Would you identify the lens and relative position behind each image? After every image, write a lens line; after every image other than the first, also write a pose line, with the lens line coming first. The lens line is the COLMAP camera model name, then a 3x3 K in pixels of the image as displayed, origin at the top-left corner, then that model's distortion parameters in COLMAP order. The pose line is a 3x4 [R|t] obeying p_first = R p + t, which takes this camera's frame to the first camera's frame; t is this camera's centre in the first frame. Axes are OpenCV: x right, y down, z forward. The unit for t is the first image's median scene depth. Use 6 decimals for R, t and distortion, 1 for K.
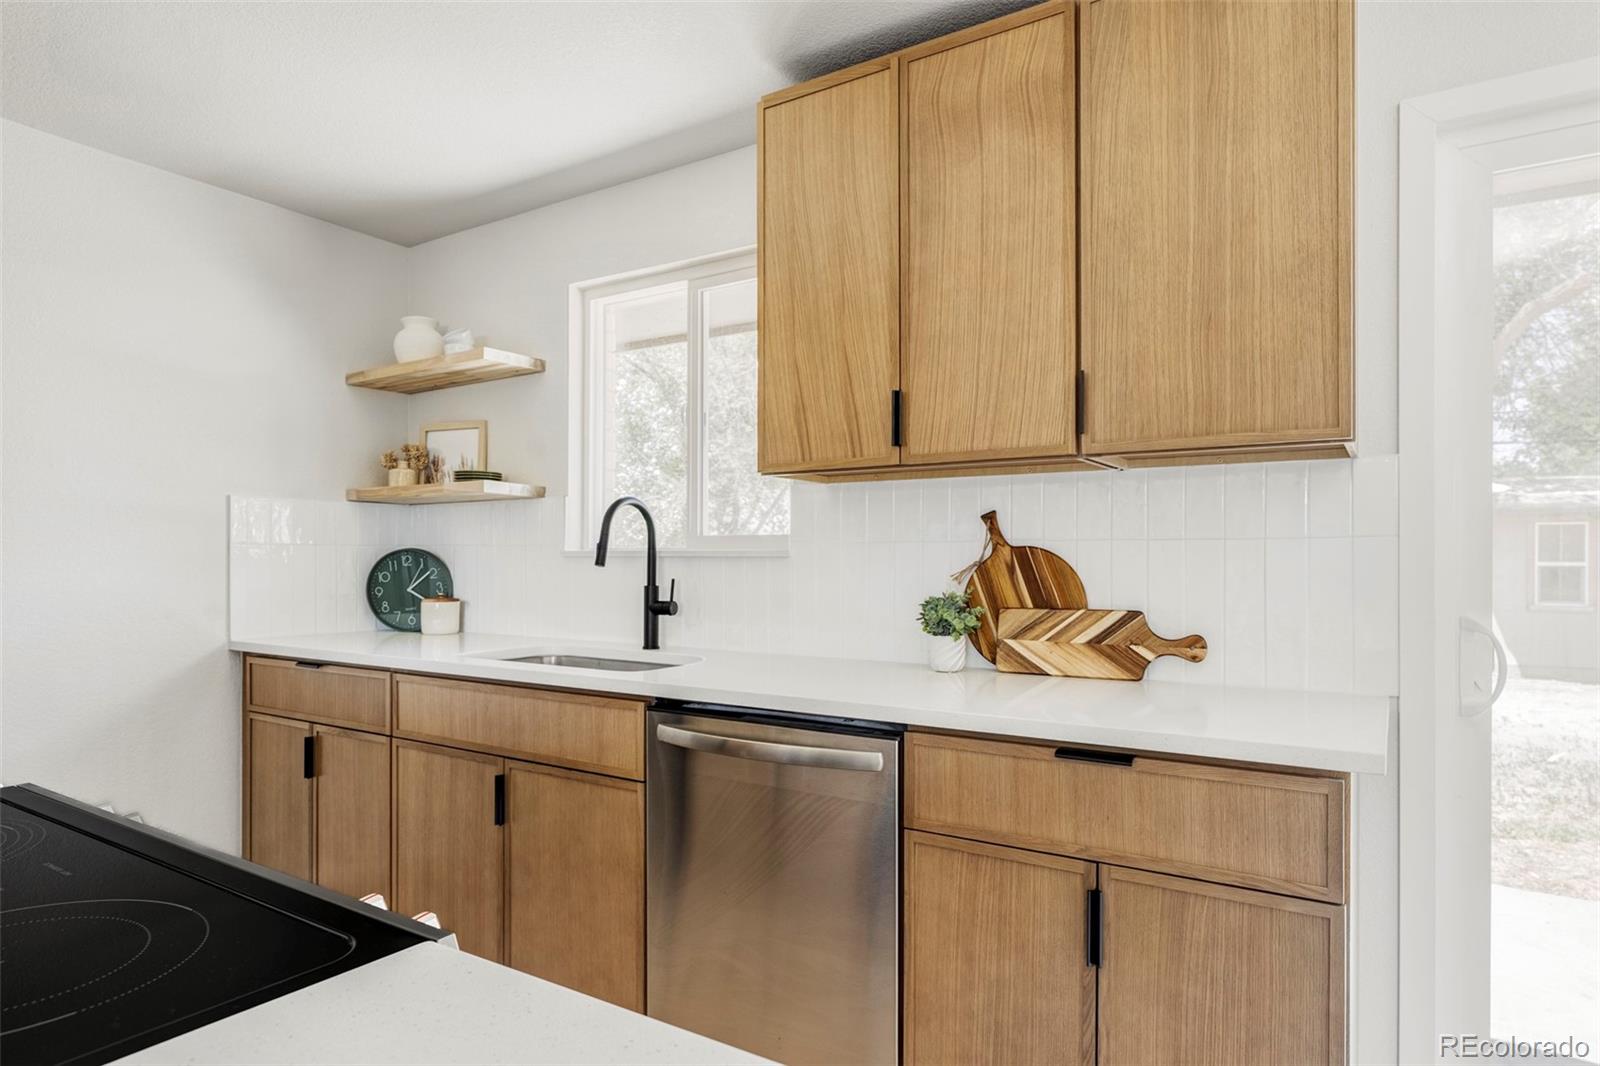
lens RADIAL K [[934.8, 0, 792.7], [0, 934.8, 556.9], [0, 0, 1]] dist [0.000233, 0.003081]
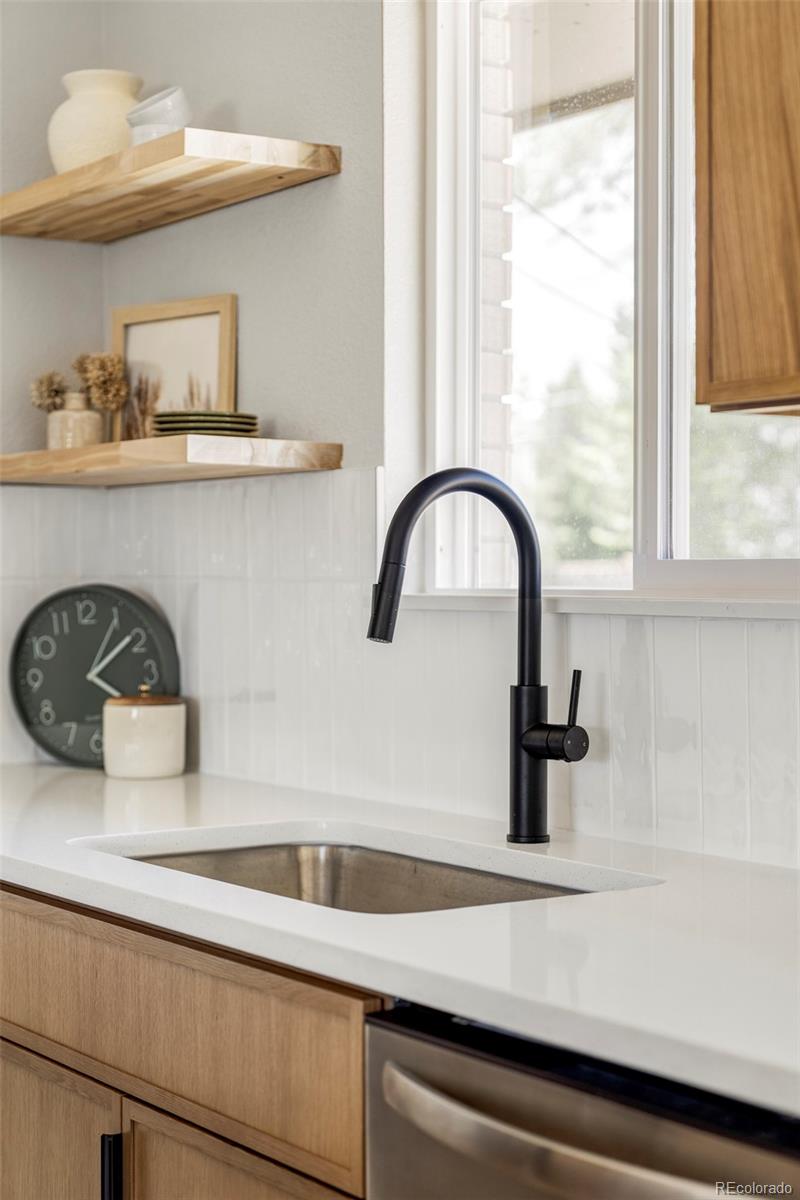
lens RADIAL K [[2106.8, 0, 400.0], [0, 2106.8, 600.0], [0, 0, 1]] dist [0.034616, -0.009704]
pose [[0.924951, 0.002309, -0.380080, 0.144104], [0.003461, 0.999889, 0.014497, -0.019815], [0.380071, -0.014724, 0.924840, 0.134273]]
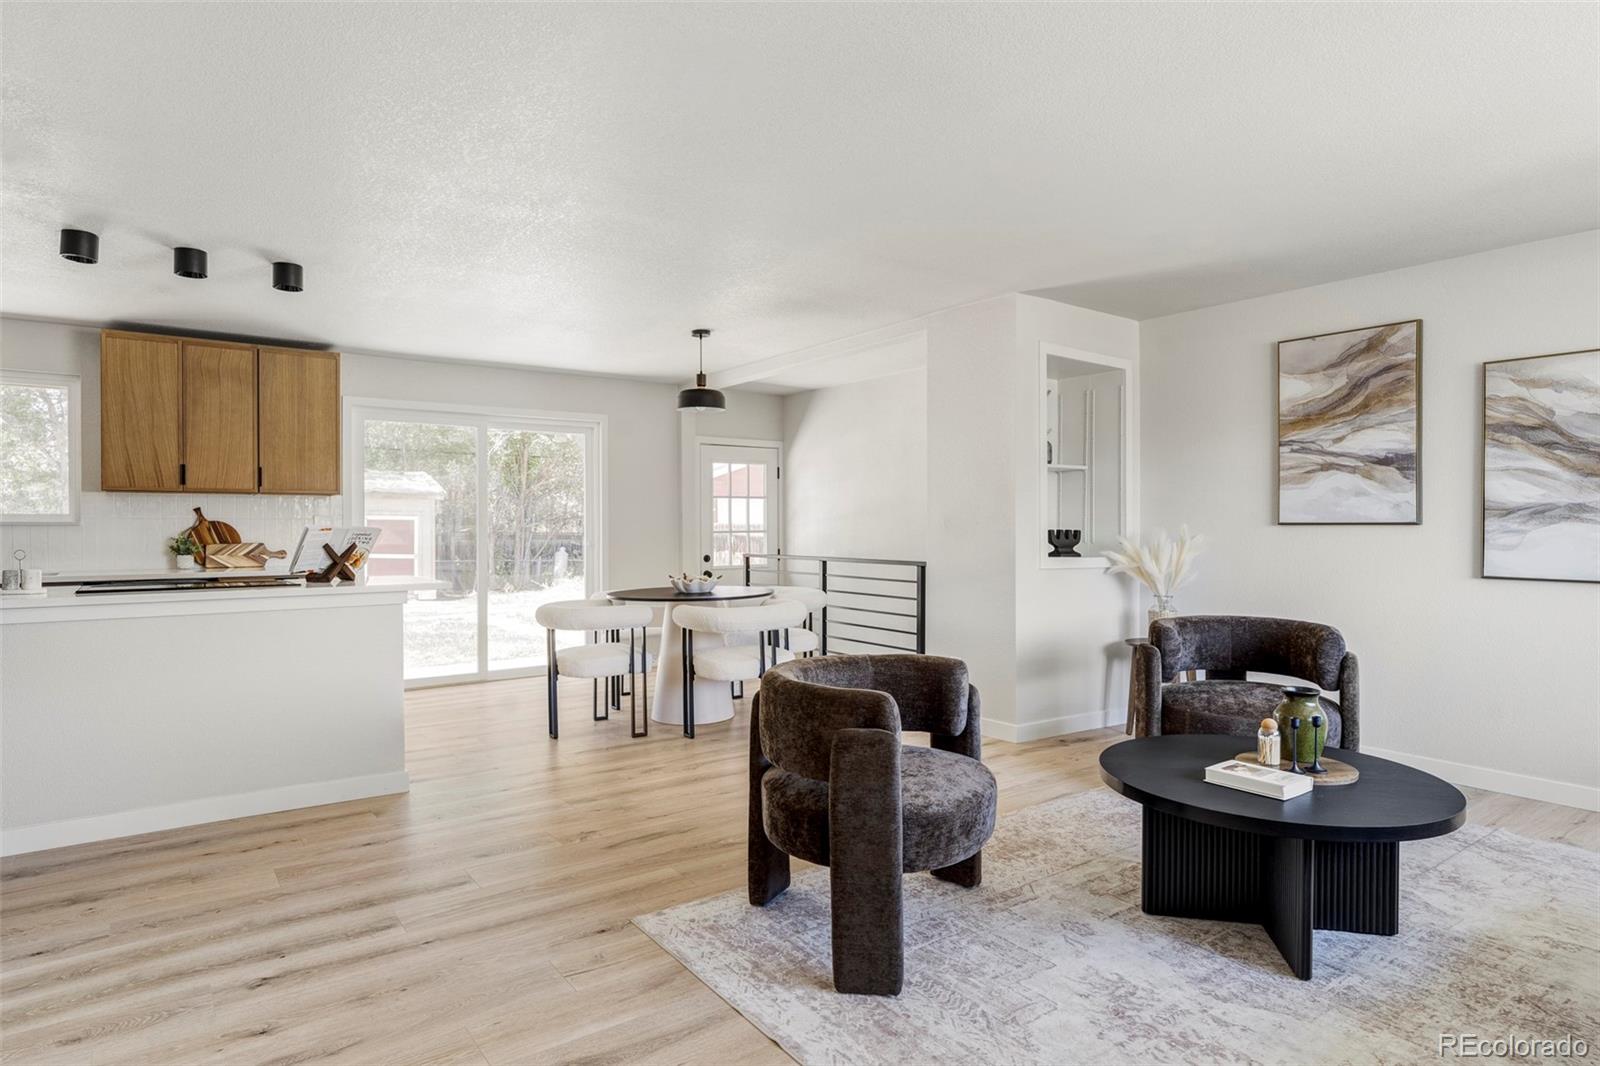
lens RADIAL K [[908.3, 0, 800.0], [0, 908.3, 533.0], [0, 0, 1]] dist [-0.001423, 0.003058]
pose [[0.337276, -0.011019, 0.941341, -1.322226], [-0.001525, 0.999924, 0.012251, -0.009421], [-0.941405, -0.005567, 0.337233, -1.182105]]
